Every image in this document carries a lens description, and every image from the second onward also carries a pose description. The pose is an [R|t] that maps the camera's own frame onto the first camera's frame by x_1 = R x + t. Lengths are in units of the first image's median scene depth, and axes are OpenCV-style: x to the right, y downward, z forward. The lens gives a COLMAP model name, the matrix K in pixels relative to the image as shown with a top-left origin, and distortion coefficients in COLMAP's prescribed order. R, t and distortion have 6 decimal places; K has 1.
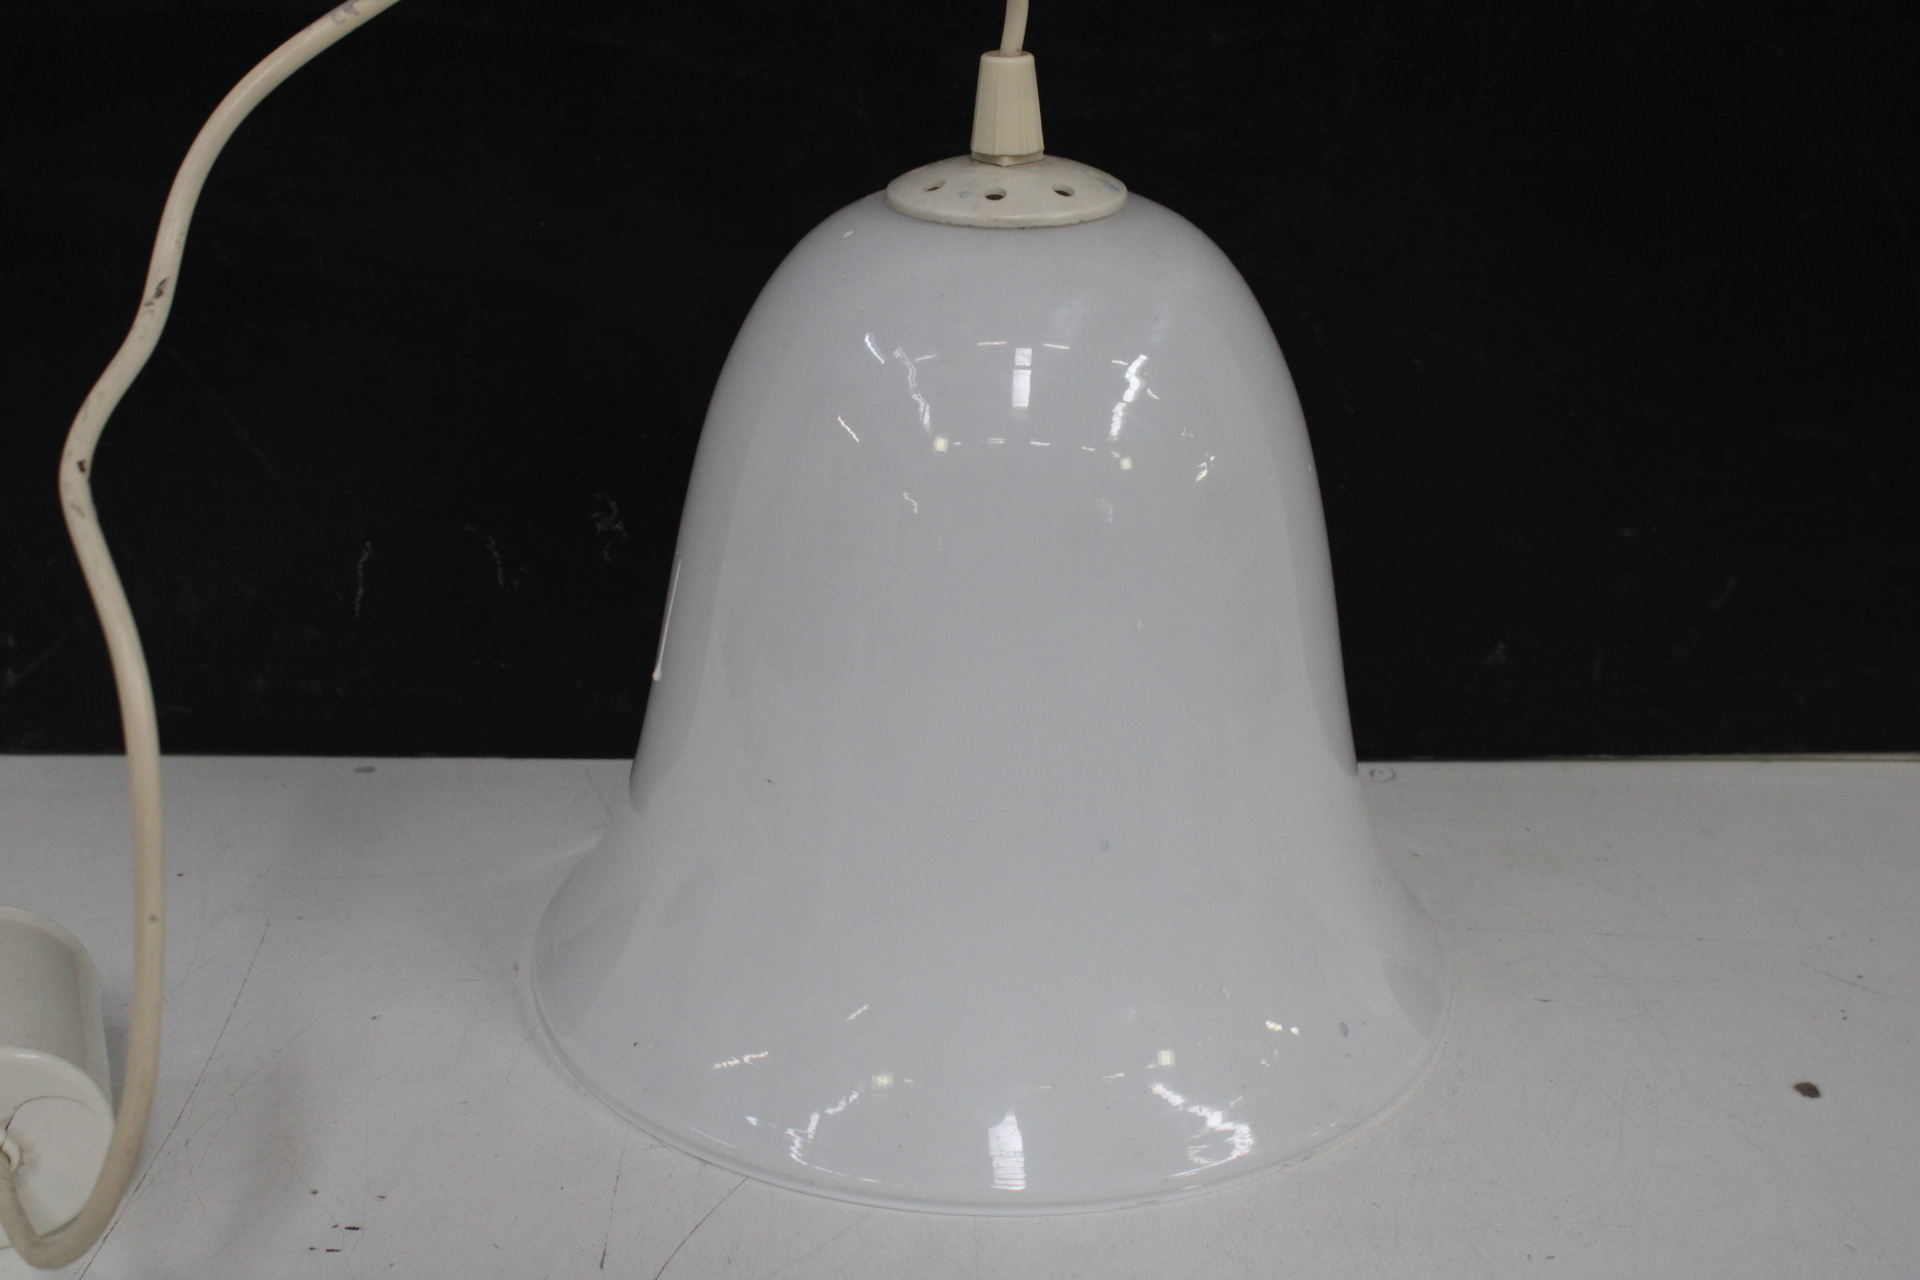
lens RADIAL K [[2575.9, 0, 1020.5], [0, 2575.9, 731.3], [0, 0, 1]] dist [-0.034973, 0.000000]
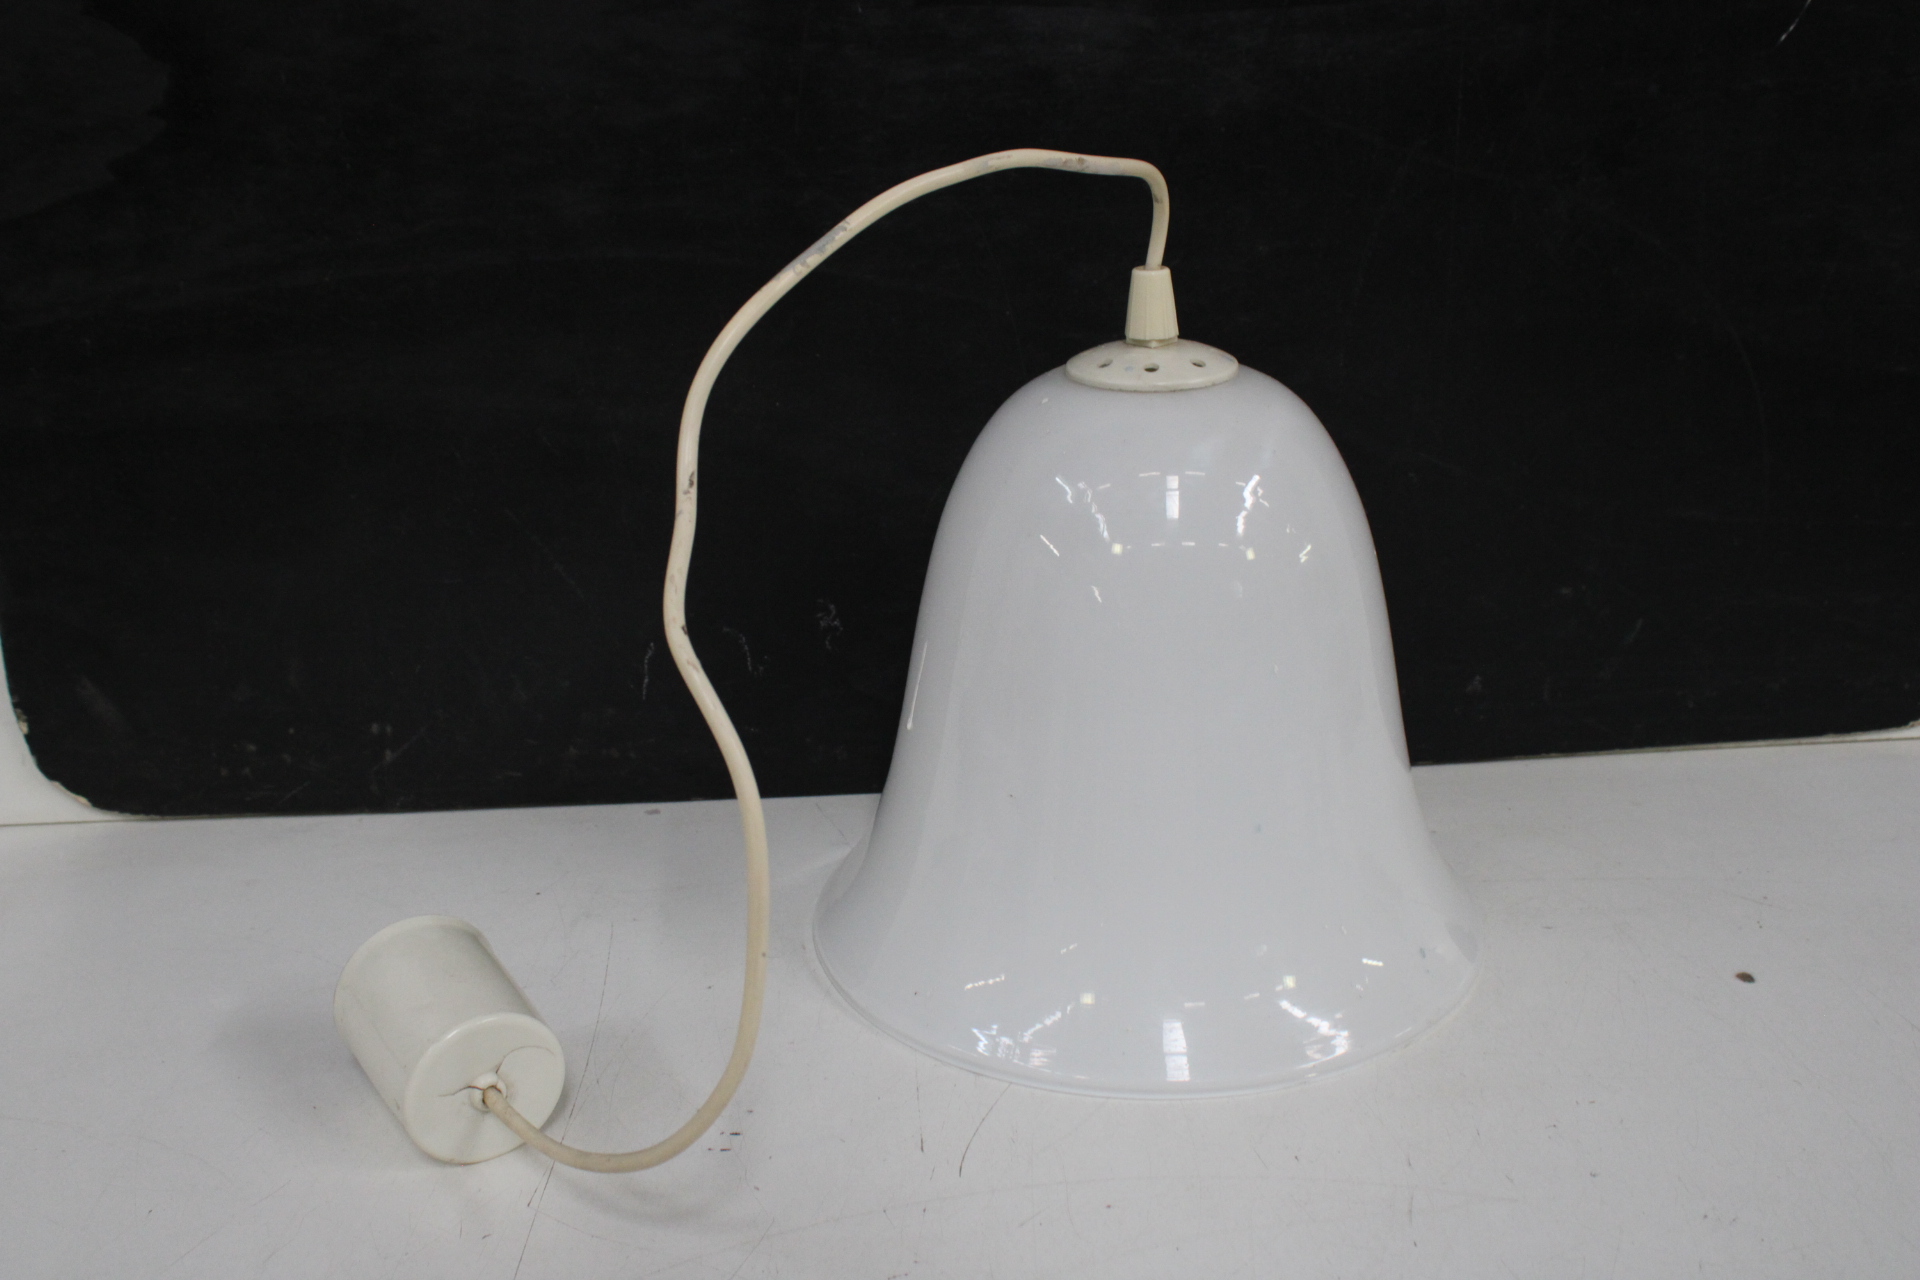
lens RADIAL K [[2015.6, 0, 1028.5], [0, 2015.6, 702.2], [0, 0, 1]] dist [-0.079271, 0.000000]
pose [[0.998046, -0.051448, 0.035458, -0.119932], [0.052799, 0.997872, -0.038270, 0.010977], [-0.033413, 0.040067, 0.998638, -0.081980]]
